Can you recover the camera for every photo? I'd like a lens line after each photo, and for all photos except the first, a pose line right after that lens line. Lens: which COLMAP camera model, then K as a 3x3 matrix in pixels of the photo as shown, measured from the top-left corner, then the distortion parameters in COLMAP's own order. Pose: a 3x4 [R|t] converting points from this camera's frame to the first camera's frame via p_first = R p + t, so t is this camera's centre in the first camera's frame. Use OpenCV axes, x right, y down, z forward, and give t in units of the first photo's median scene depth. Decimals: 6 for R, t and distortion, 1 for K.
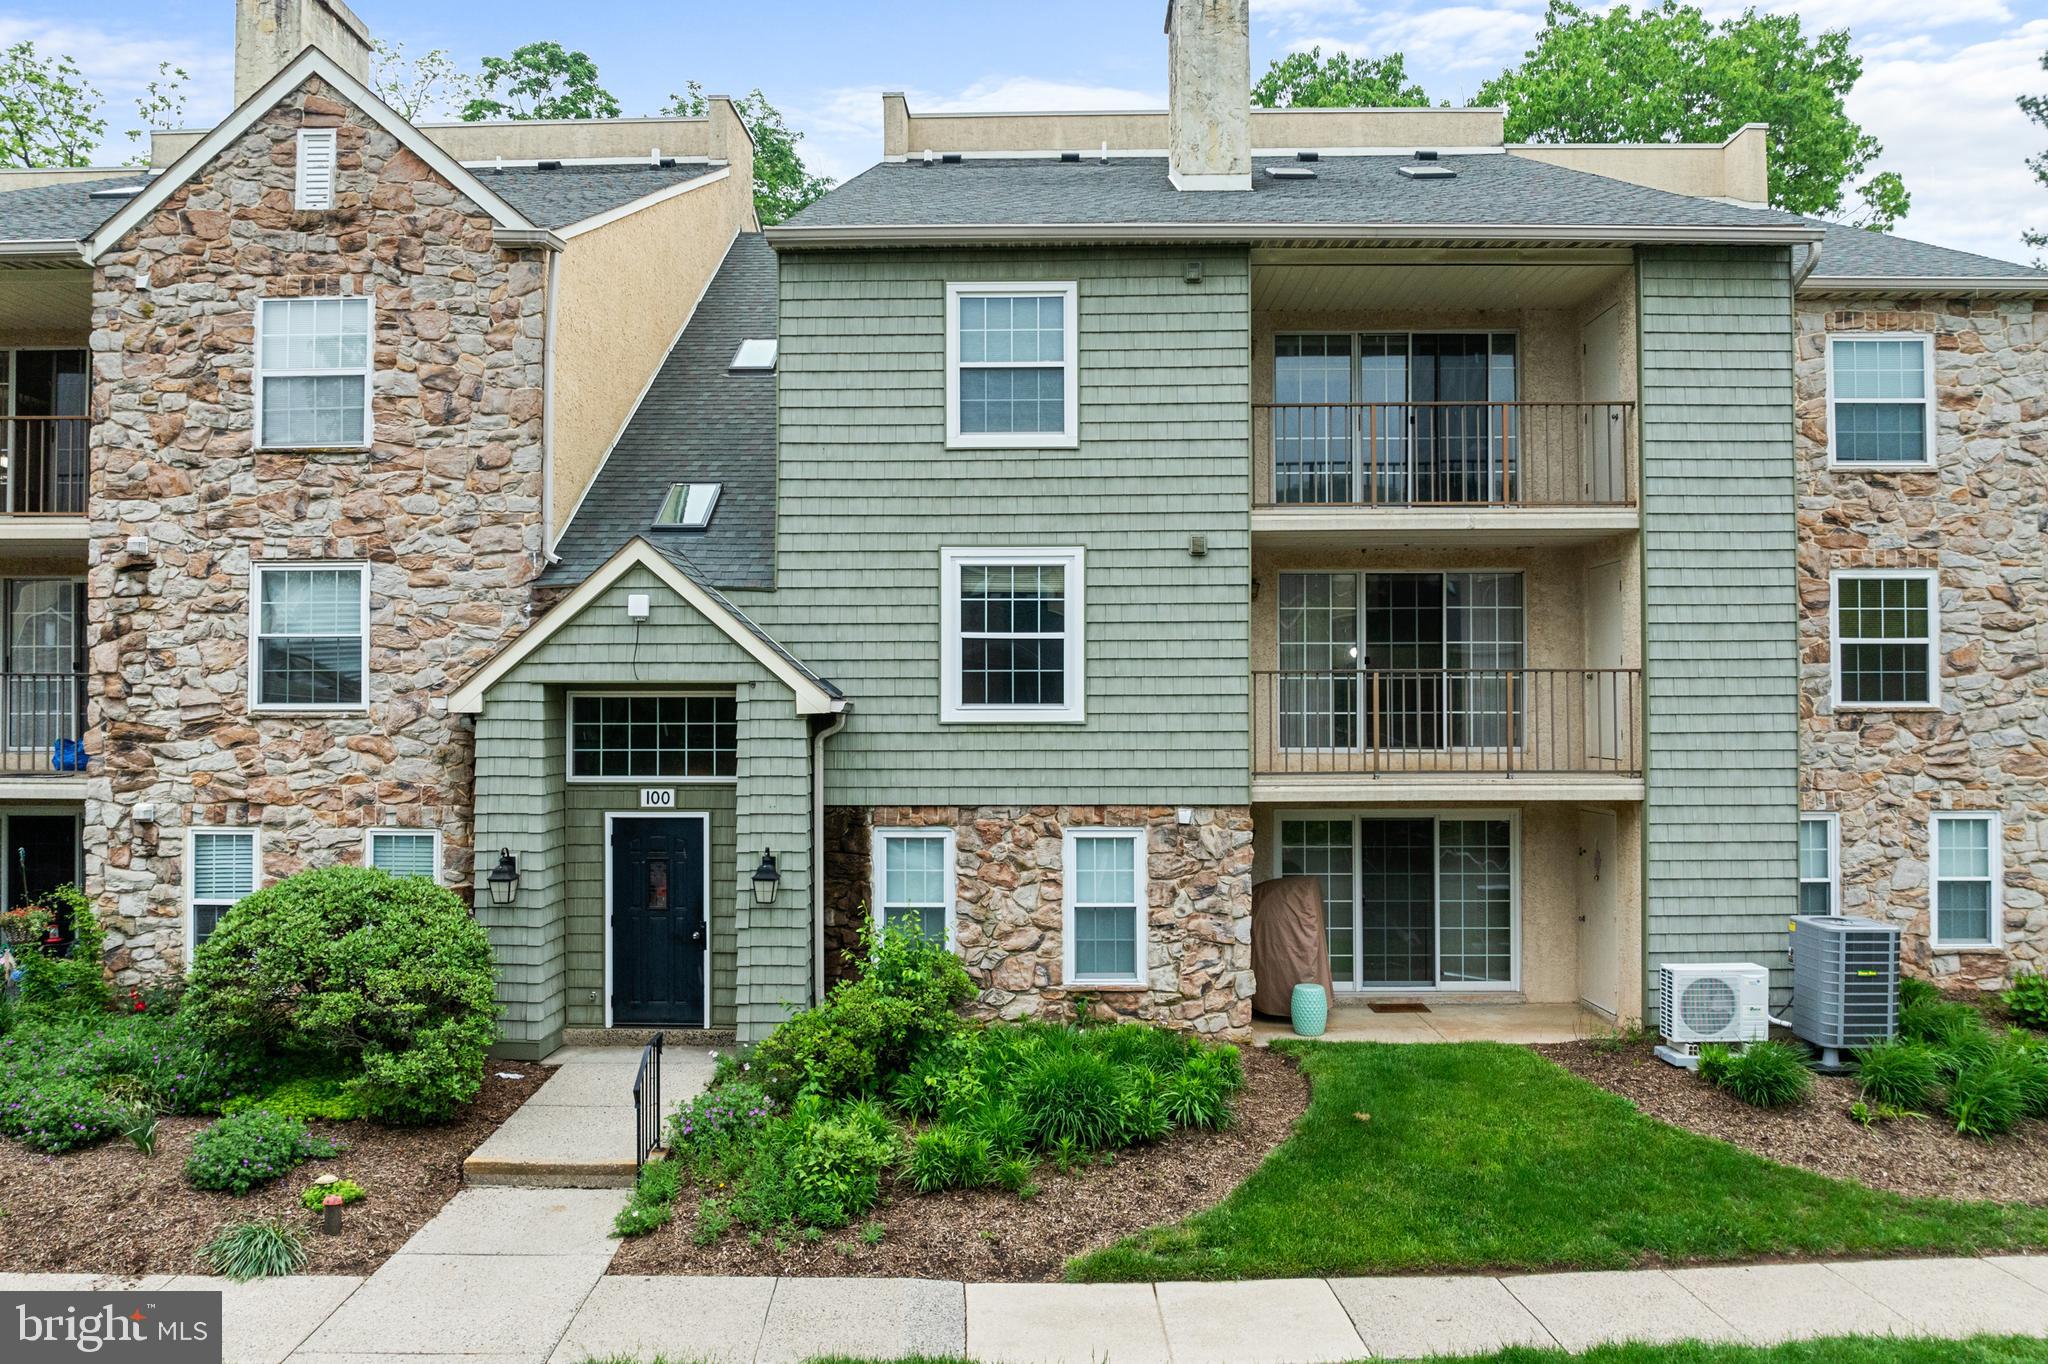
lens RADIAL K [[1454.5, 0, 1025.0], [0, 1454.5, 683.0], [0, 0, 1]] dist [-0.032013, -0.011645]
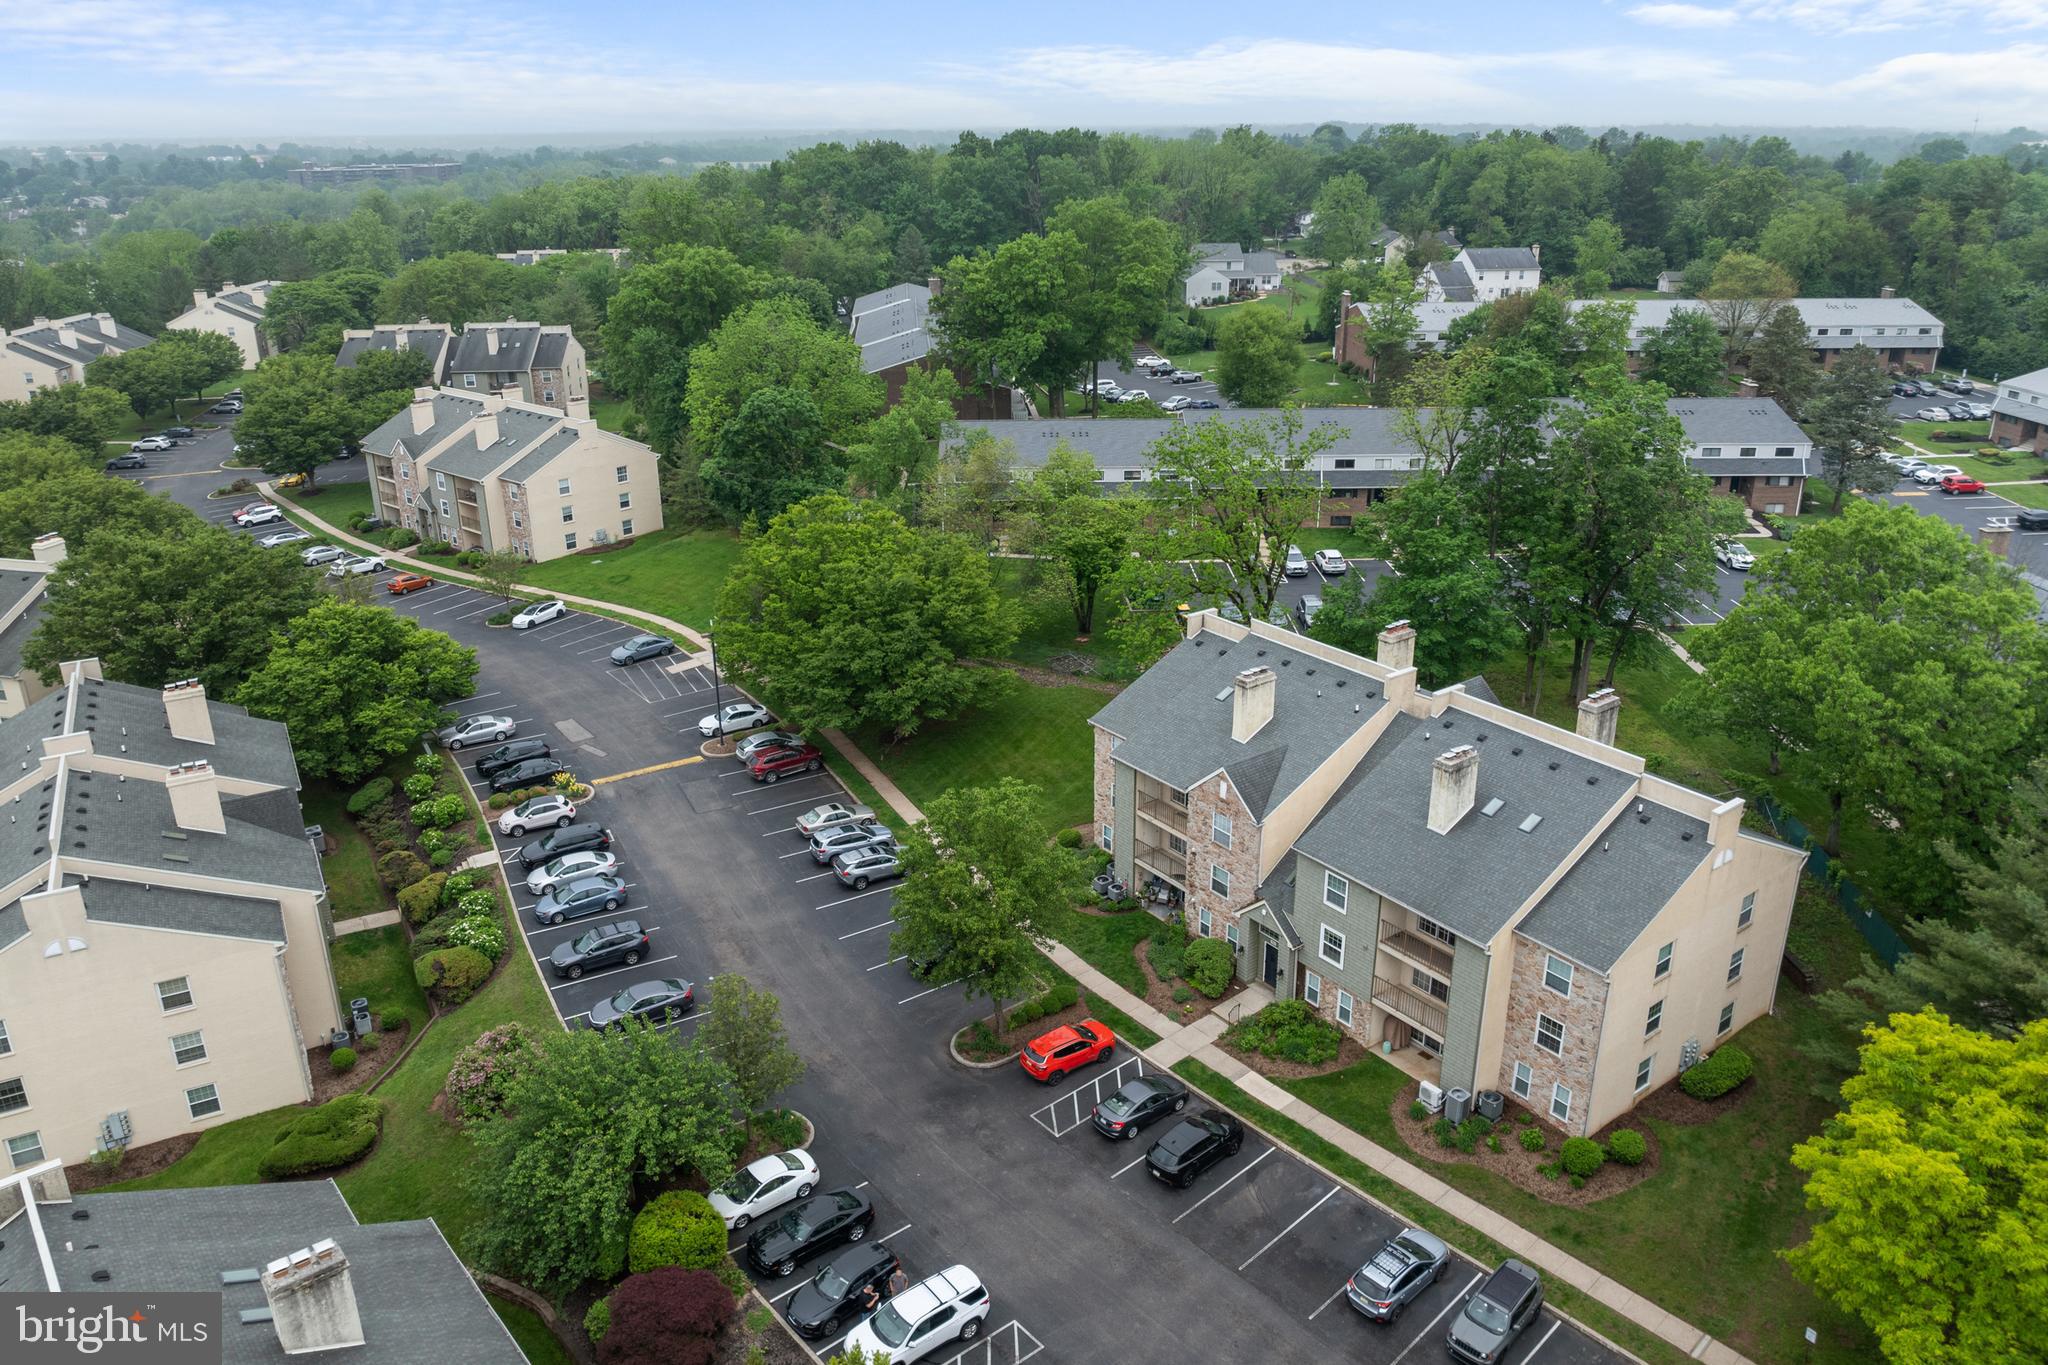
lens RADIAL K [[1454.5, 0, 1003.3], [0, 1454.5, 610.8], [0, 0, 1]] dist [-0.032013, -0.011645]
pose [[0.604989, 0.254510, -0.754462, 2.454057], [0.023977, 0.941285, 0.336760, -2.502897], [0.795873, -0.221826, 0.563364, -2.060219]]
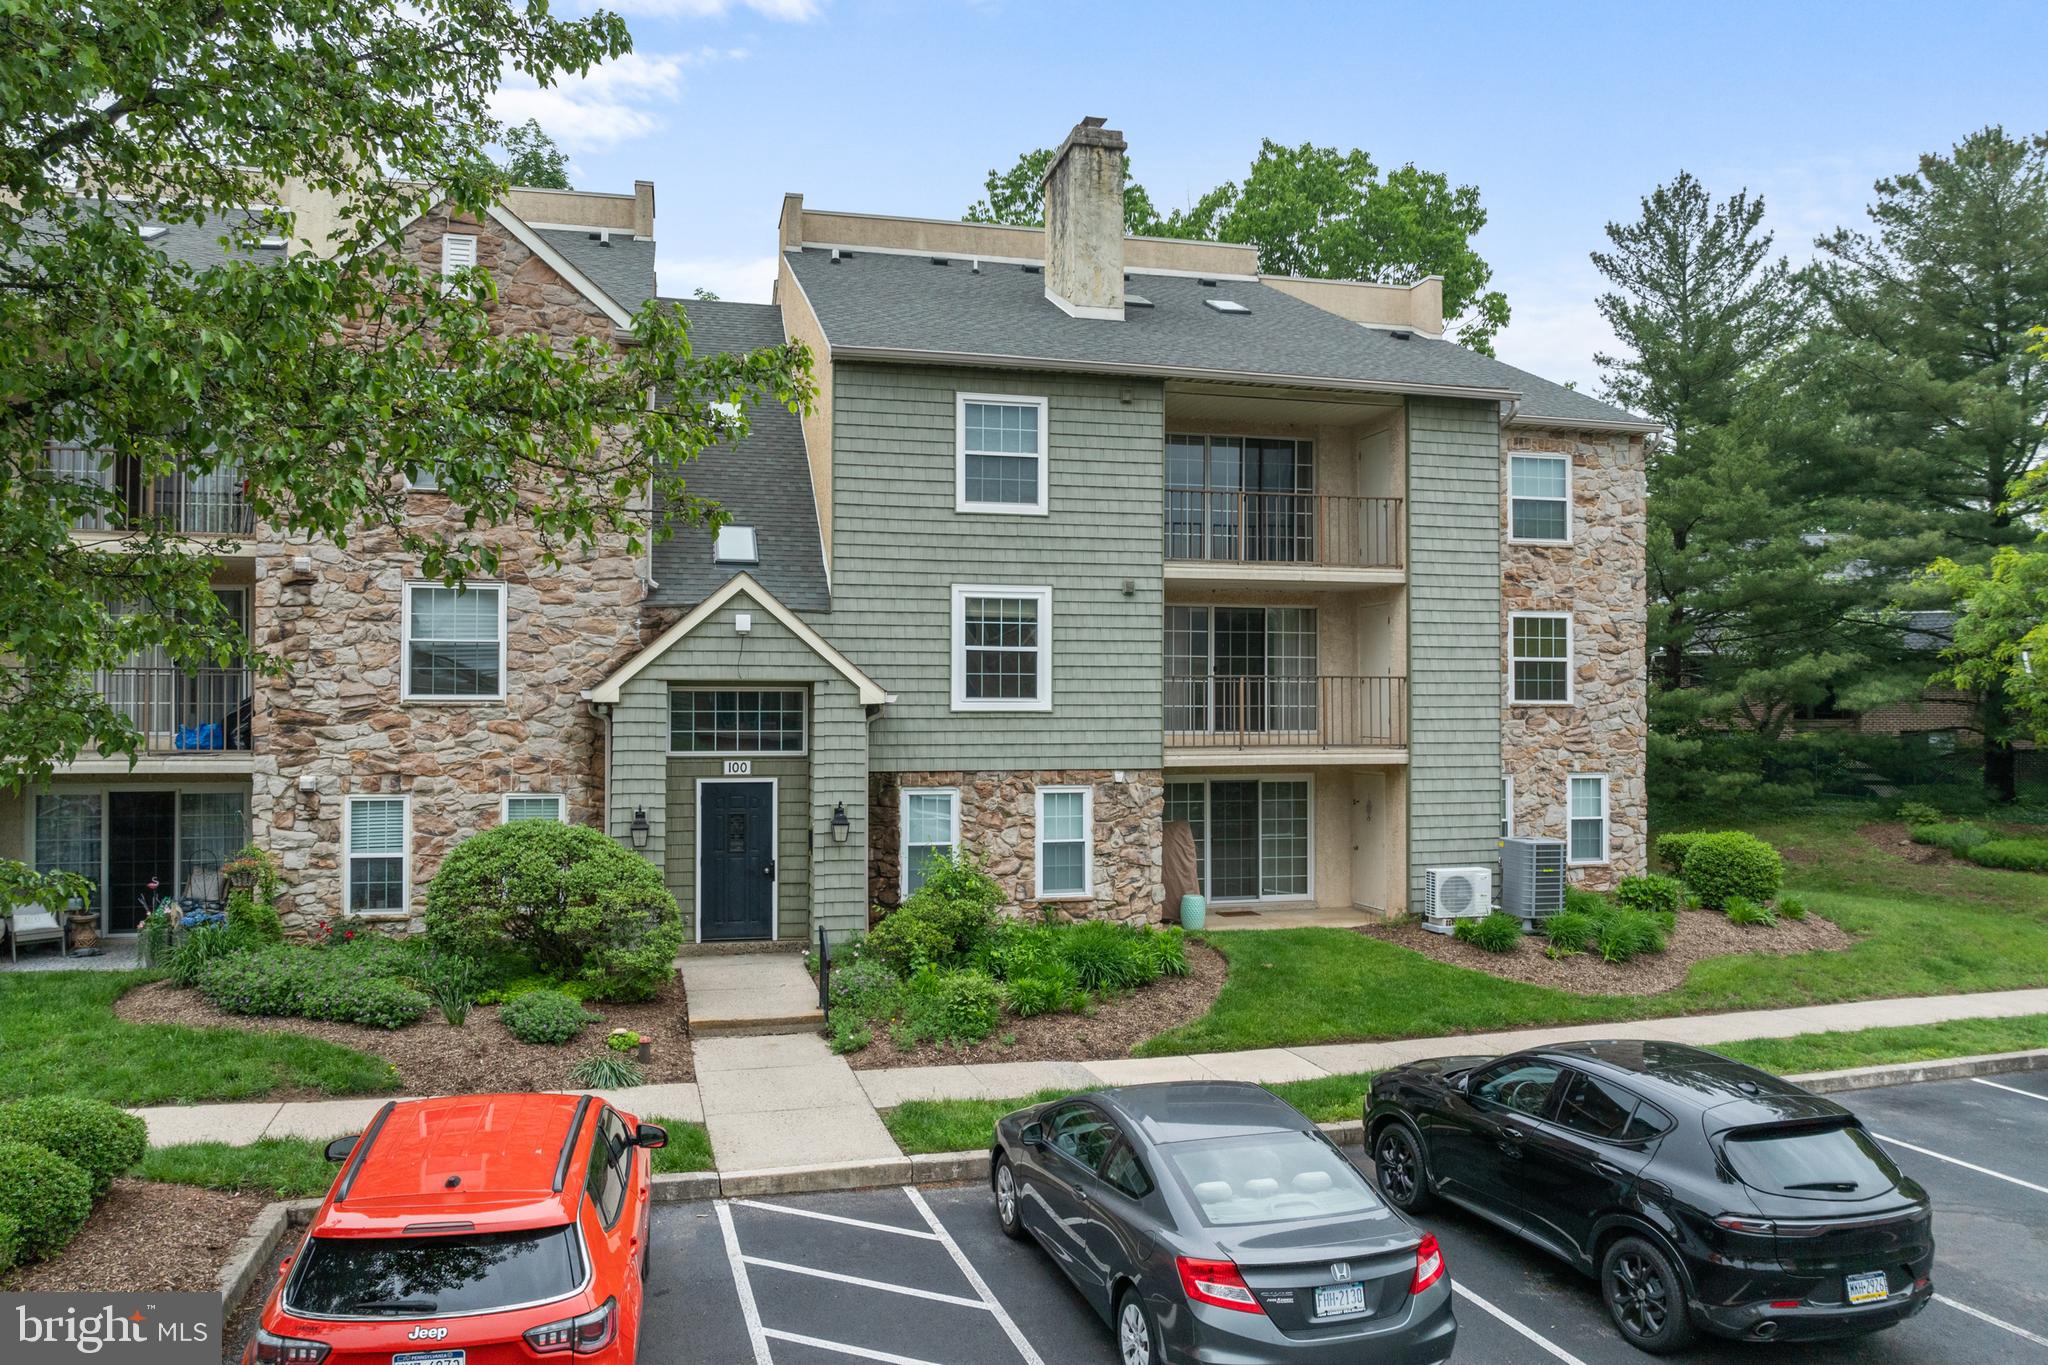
lens RADIAL K [[1454.5, 0, 1028.4], [0, 1454.5, 687.8], [0, 0, 1]] dist [-0.032013, -0.011645]
pose [[0.964006, 0.007019, 0.265787, -0.352181], [-0.007483, 0.999972, 0.000732, 0.003585], [-0.265774, -0.002694, 0.964032, -0.348877]]
